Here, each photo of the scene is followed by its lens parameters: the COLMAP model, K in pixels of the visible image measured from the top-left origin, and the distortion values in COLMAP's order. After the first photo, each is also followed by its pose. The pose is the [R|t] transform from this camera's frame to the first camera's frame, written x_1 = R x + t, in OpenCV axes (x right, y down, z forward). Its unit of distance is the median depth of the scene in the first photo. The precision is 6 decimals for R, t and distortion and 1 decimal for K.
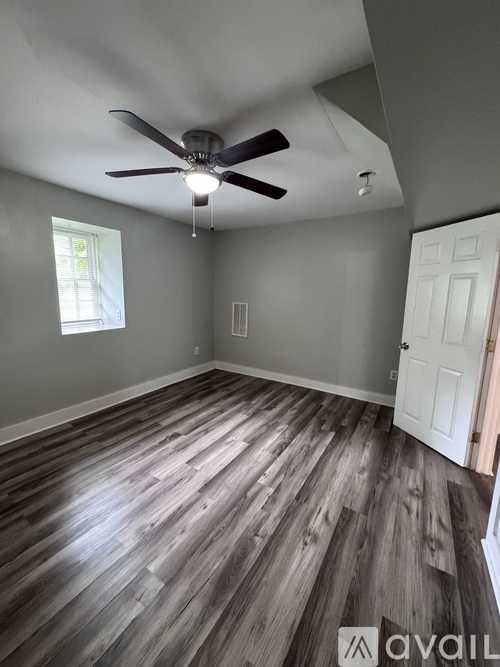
lens RADIAL K [[267.0, 0, 250.0], [0, 267.0, 333.5], [0, 0, 1]] dist [0.000101, -0.000003]
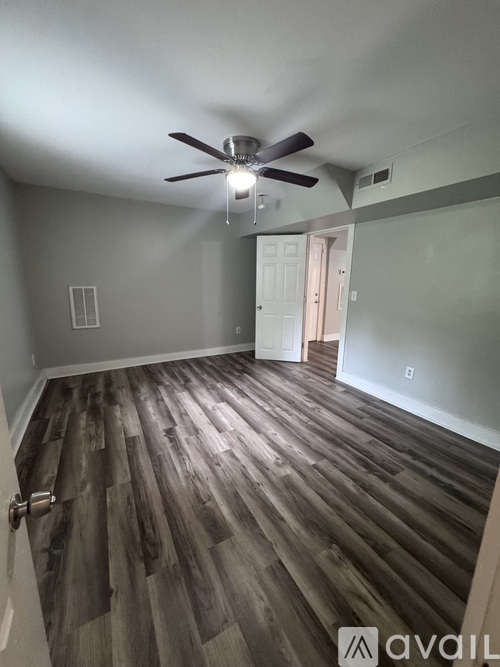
lens RADIAL K [[267.0, 0, 250.0], [0, 267.0, 333.5], [0, 0, 1]] dist [0.000101, -0.000003]
pose [[0.465189, -0.197883, 0.862810, -0.889161], [0.131451, 0.979330, 0.153735, -0.056799], [-0.875397, 0.041901, 0.481585, 0.294282]]
